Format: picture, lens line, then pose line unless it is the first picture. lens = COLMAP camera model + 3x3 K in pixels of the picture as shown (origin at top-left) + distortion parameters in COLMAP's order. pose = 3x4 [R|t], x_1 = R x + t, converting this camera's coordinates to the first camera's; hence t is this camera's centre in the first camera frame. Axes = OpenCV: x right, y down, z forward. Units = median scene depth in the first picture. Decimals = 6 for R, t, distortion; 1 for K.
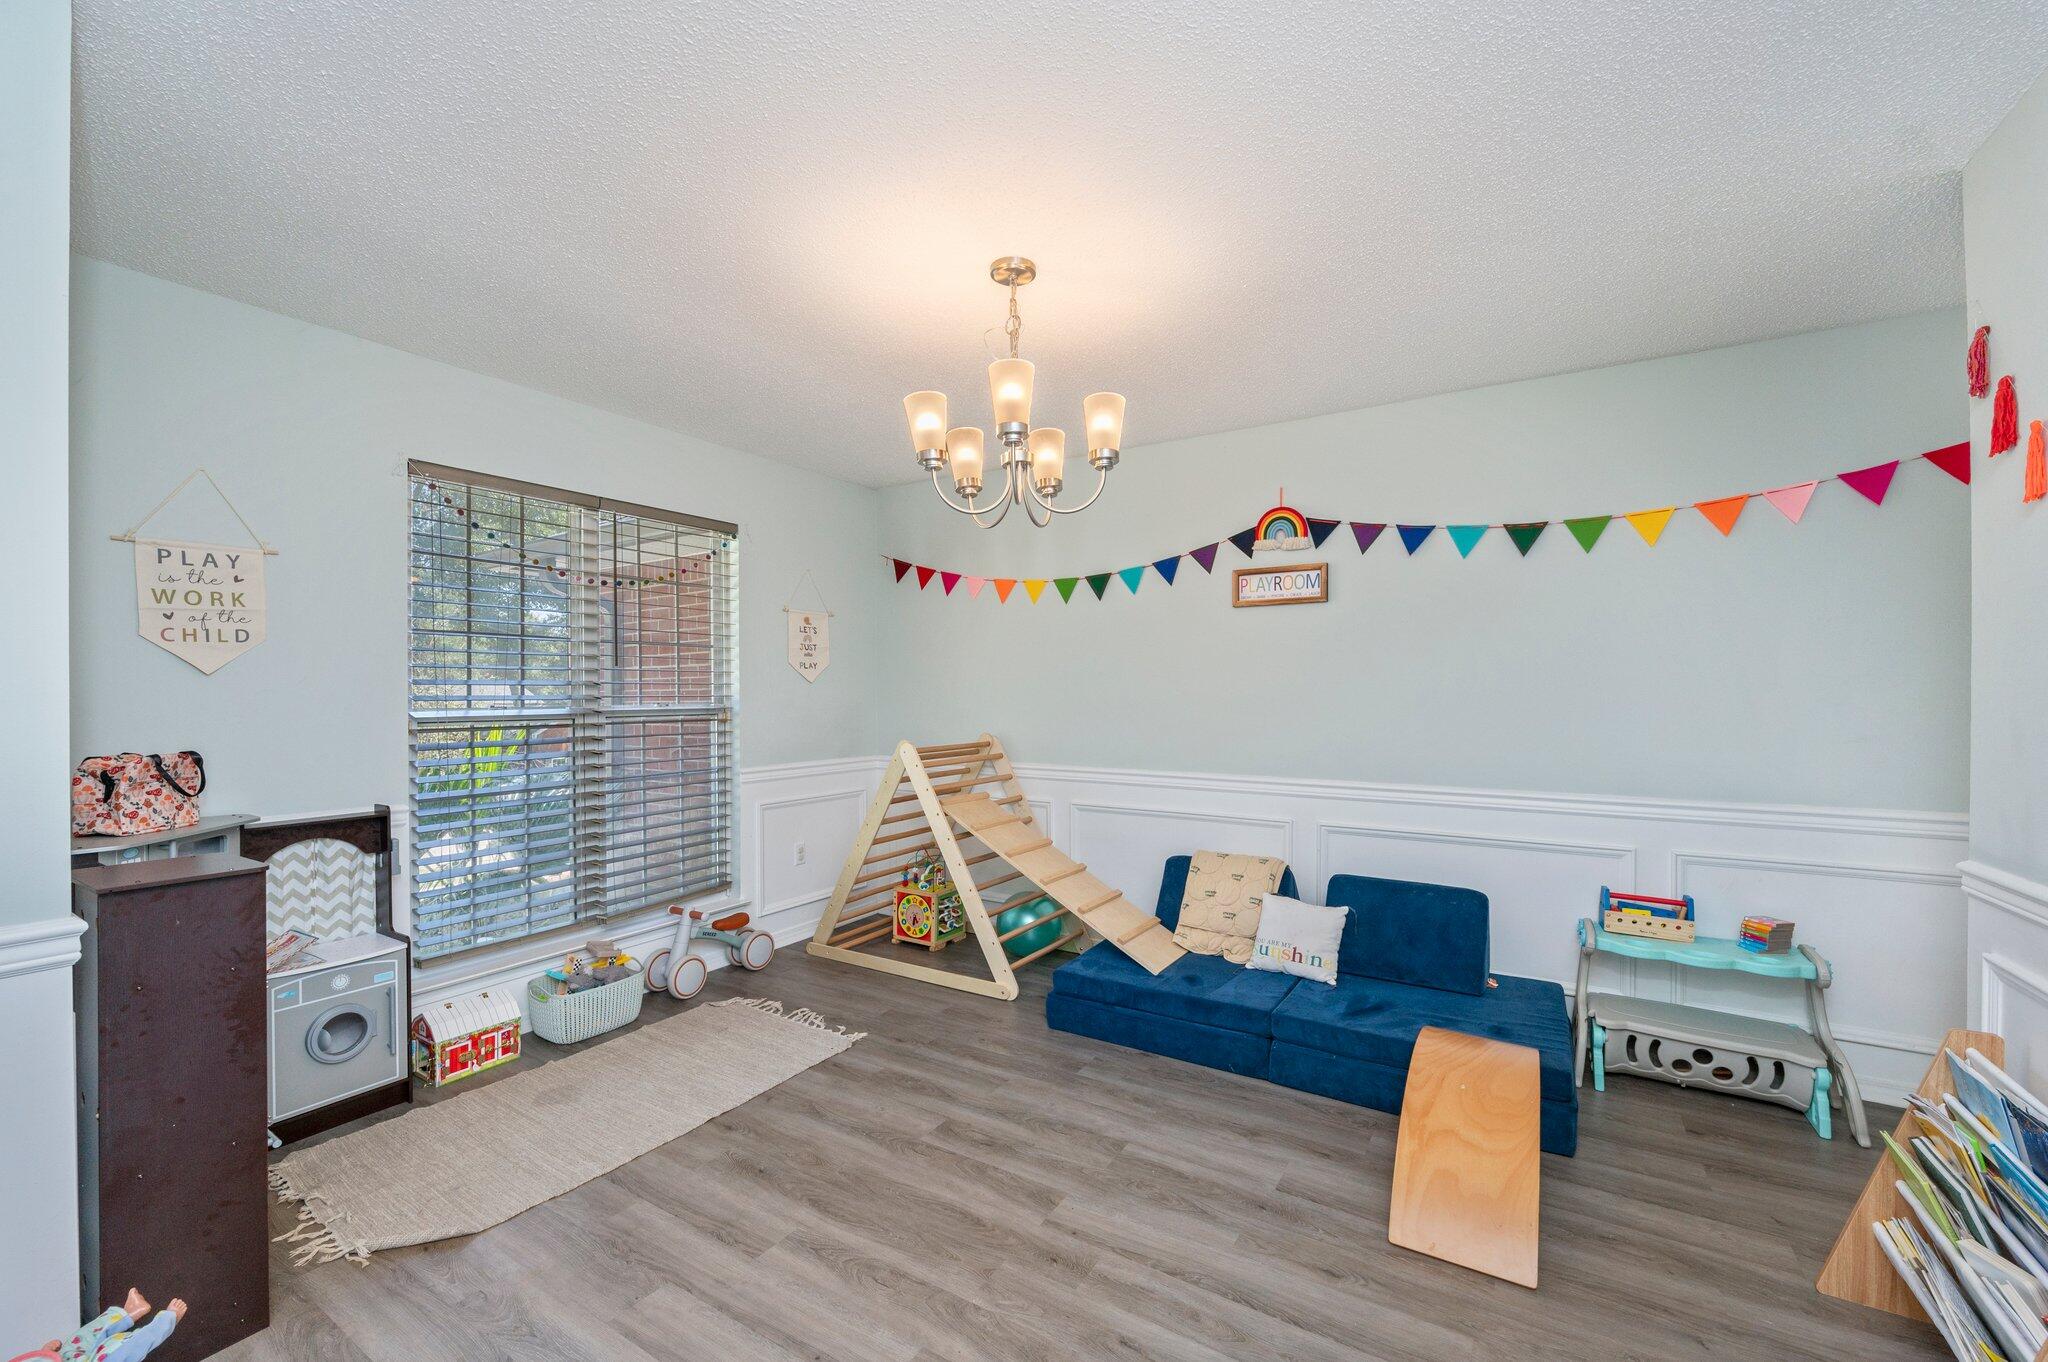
lens RADIAL K [[820.3, 0, 1031.1], [0, 820.3, 700.7], [0, 0, 1]] dist [-0.002445, 0.000020]
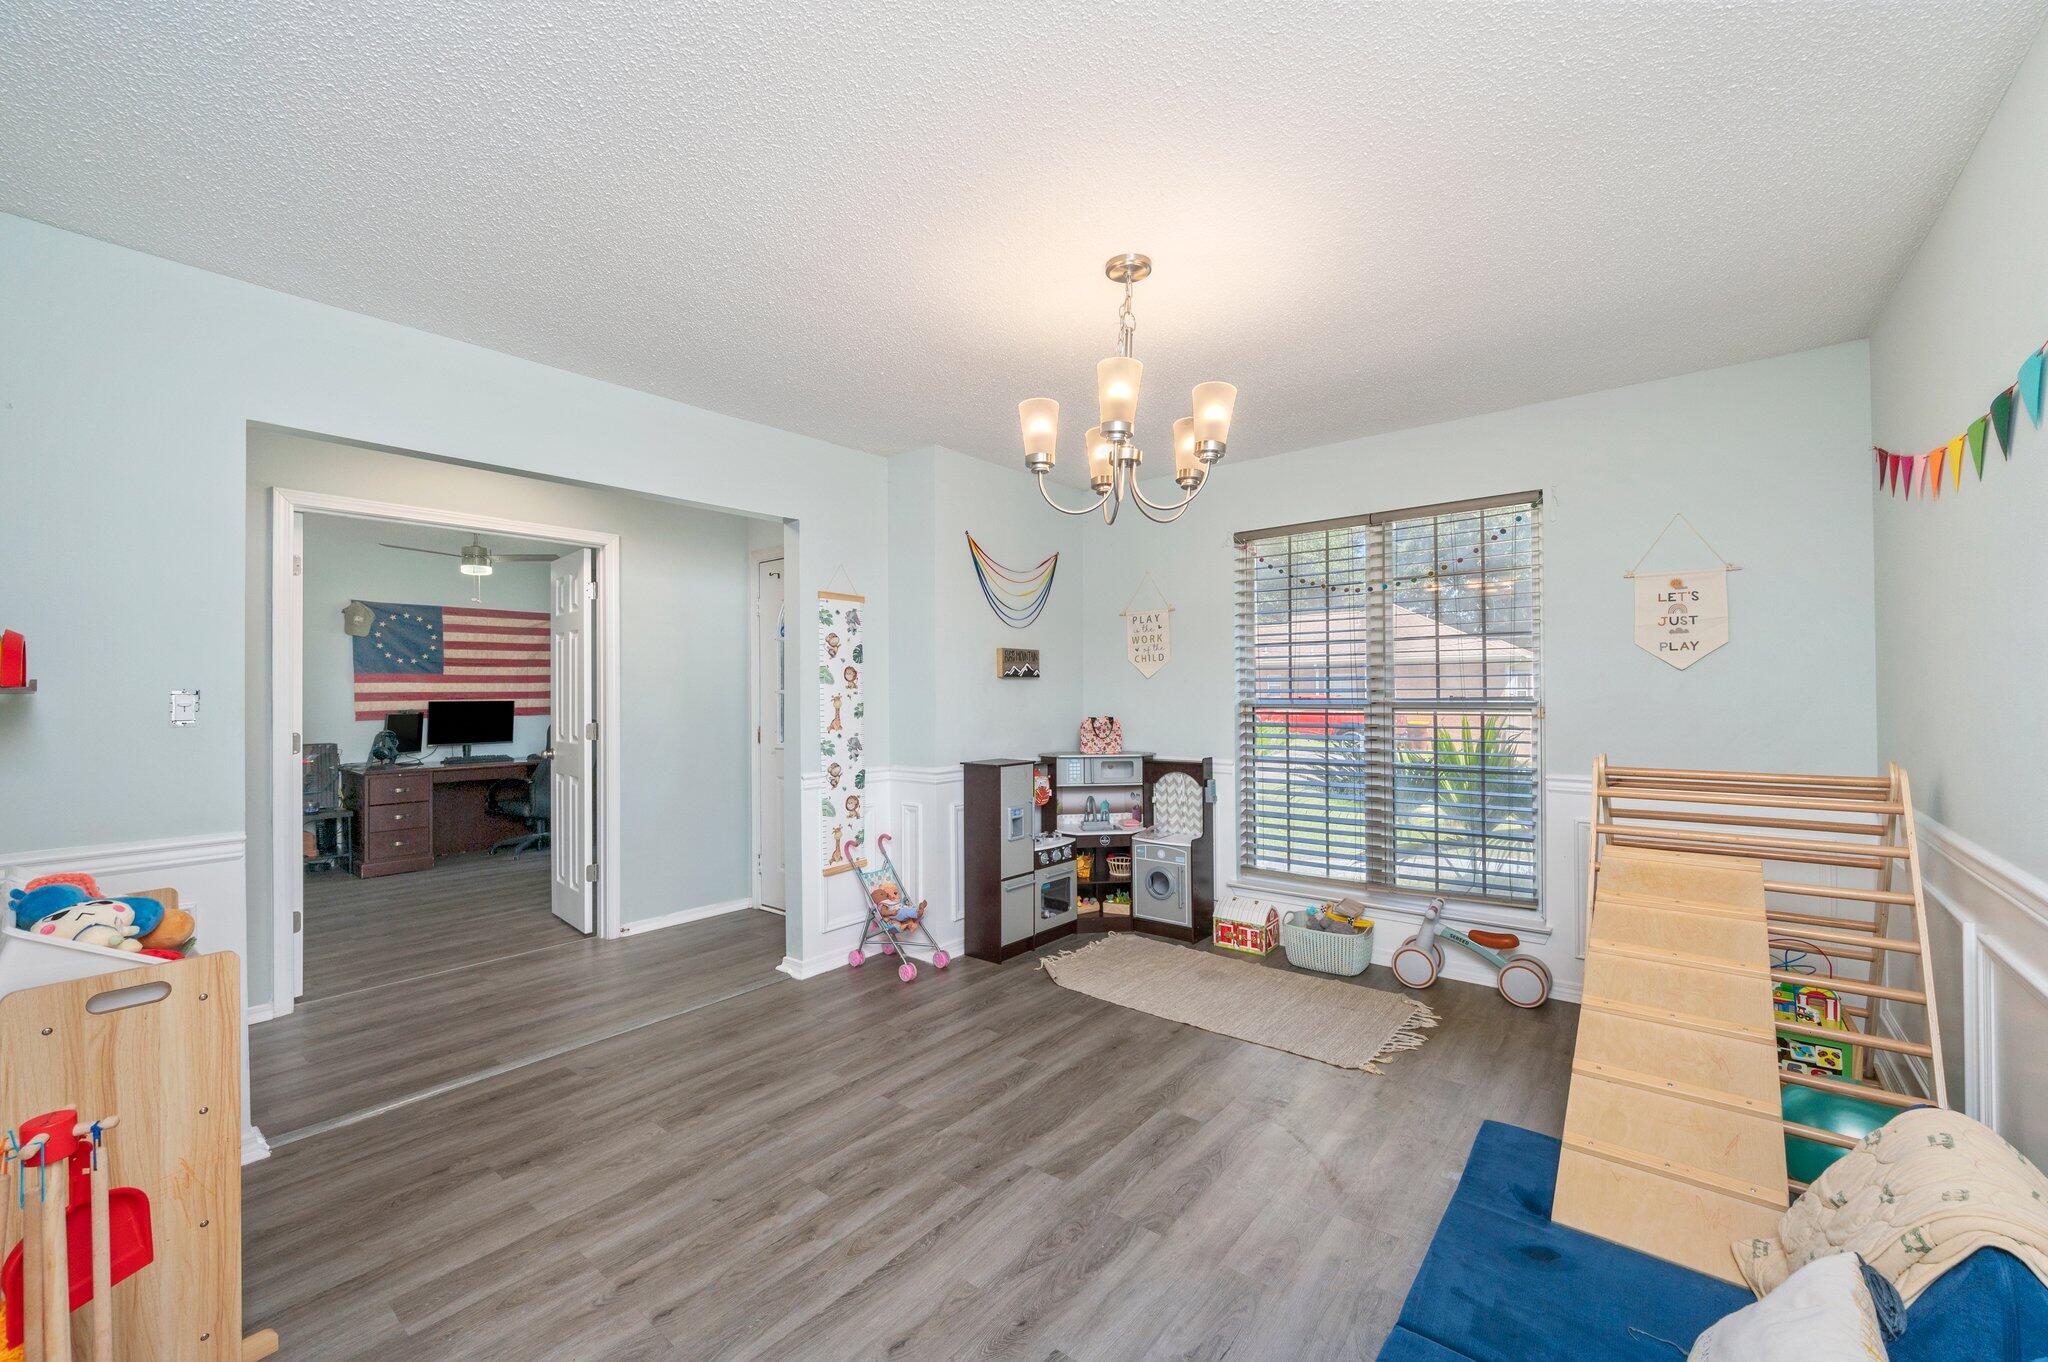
lens RADIAL K [[820.3, 0, 1031.1], [0, 820.3, 700.7], [0, 0, 1]] dist [-0.002445, 0.000020]
pose [[-0.126151, 0.018371, -0.991841, 0.930790], [0.000680, 0.999830, 0.018433, -0.015667], [0.992011, 0.001651, -0.126142, 0.957022]]
